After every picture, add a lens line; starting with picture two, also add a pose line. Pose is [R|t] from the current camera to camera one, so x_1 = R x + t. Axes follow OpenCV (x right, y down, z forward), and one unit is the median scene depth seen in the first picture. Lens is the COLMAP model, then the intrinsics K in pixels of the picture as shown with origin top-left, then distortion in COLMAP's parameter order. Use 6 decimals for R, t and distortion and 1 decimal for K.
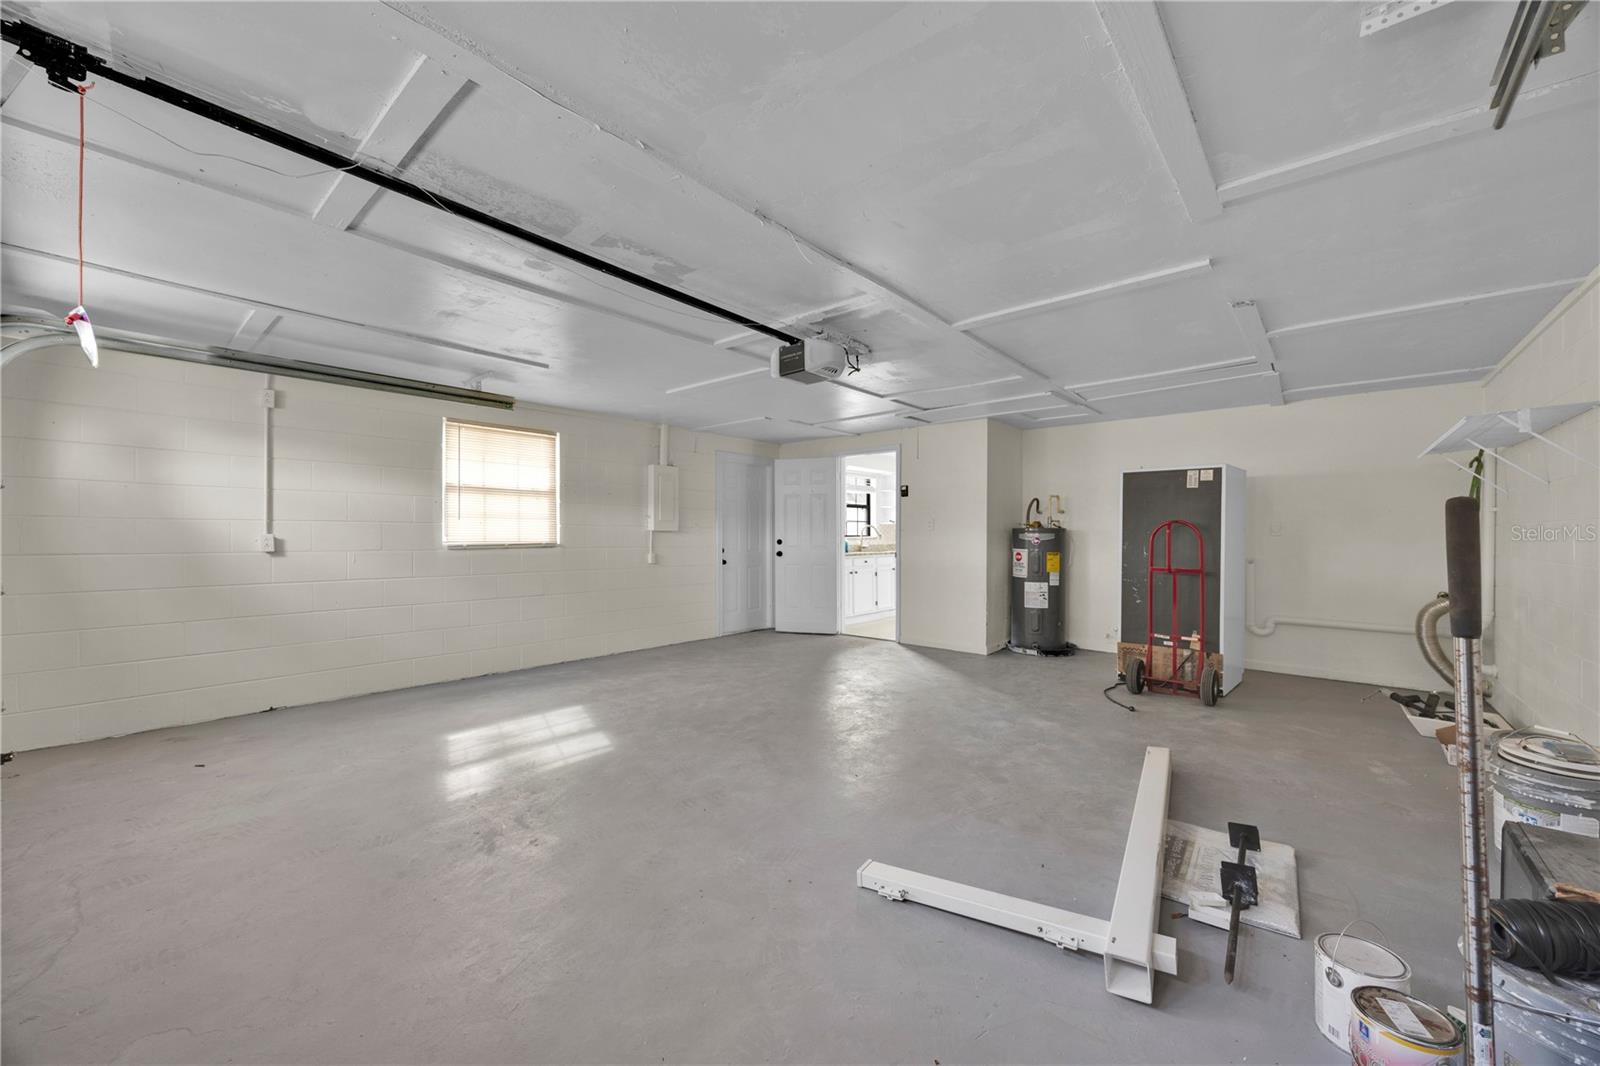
lens RADIAL K [[614.3, 0, 801.3], [0, 614.3, 530.7], [0, 0, 1]] dist [-0.003348, 0.000356]
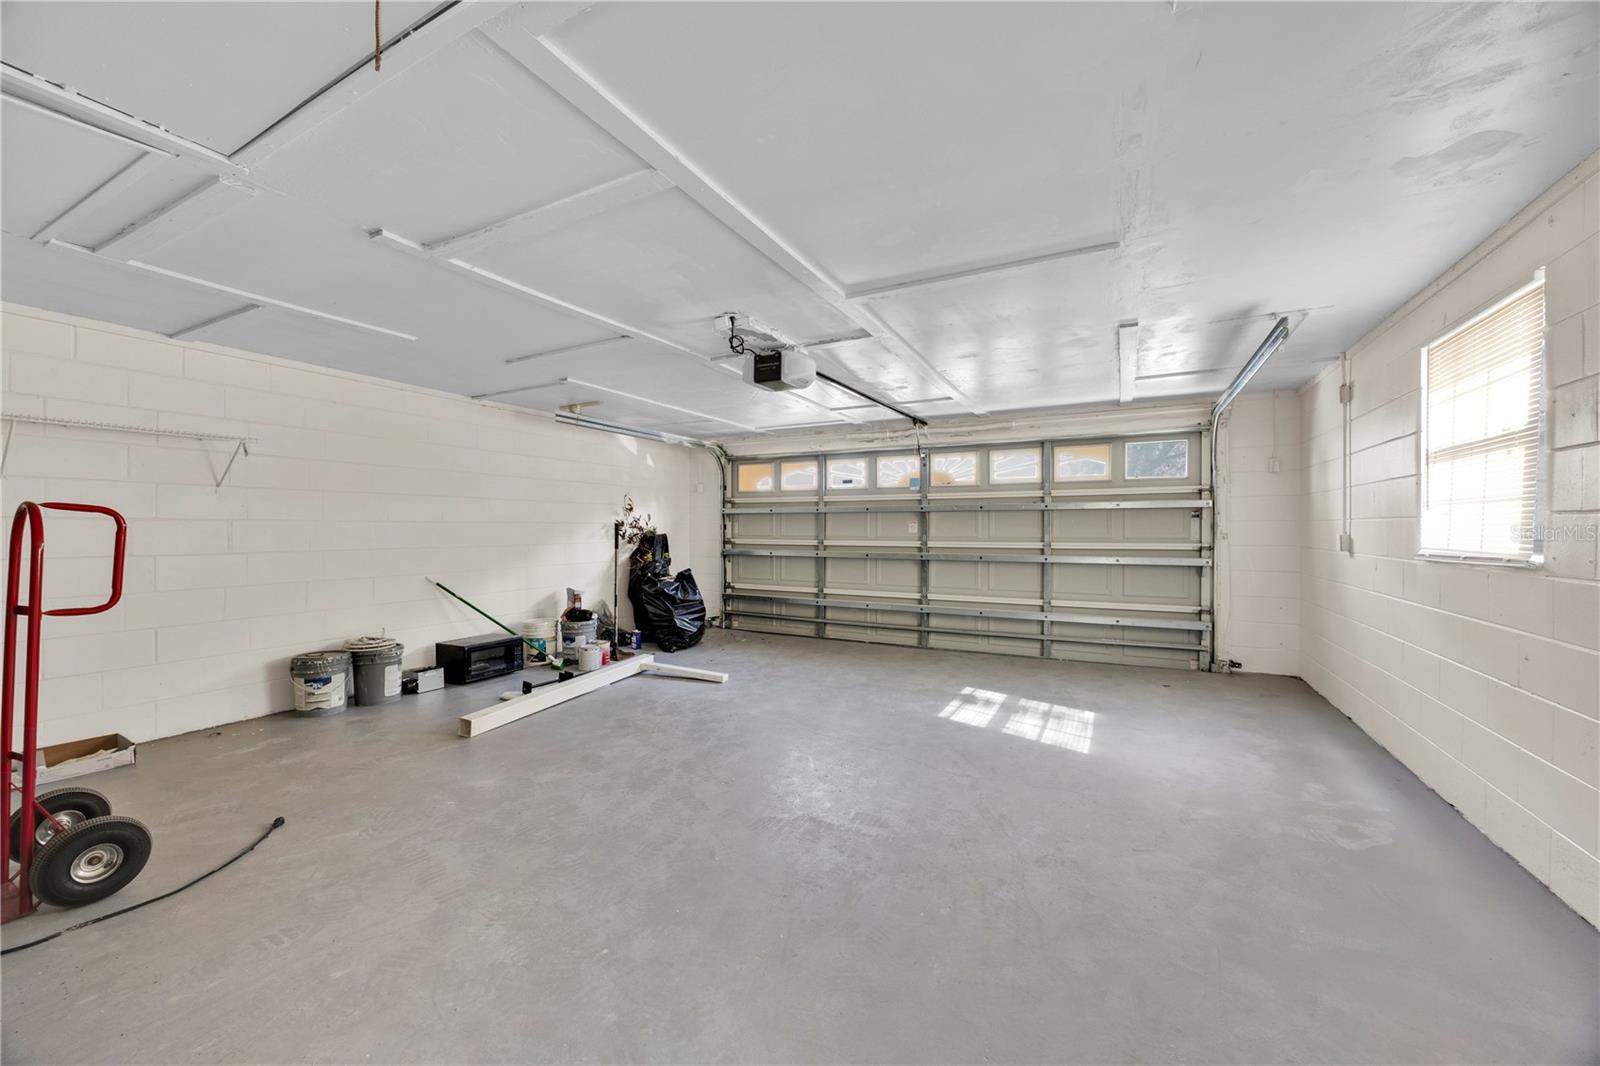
lens RADIAL K [[614.3, 0, 803.0], [0, 614.3, 526.3], [0, 0, 1]] dist [-0.003348, 0.000356]
pose [[-0.975139, -0.001813, -0.221587, 0.214327], [-0.001399, 0.999997, -0.002025, -0.002283], [0.221590, -0.001664, -0.975138, 2.149867]]
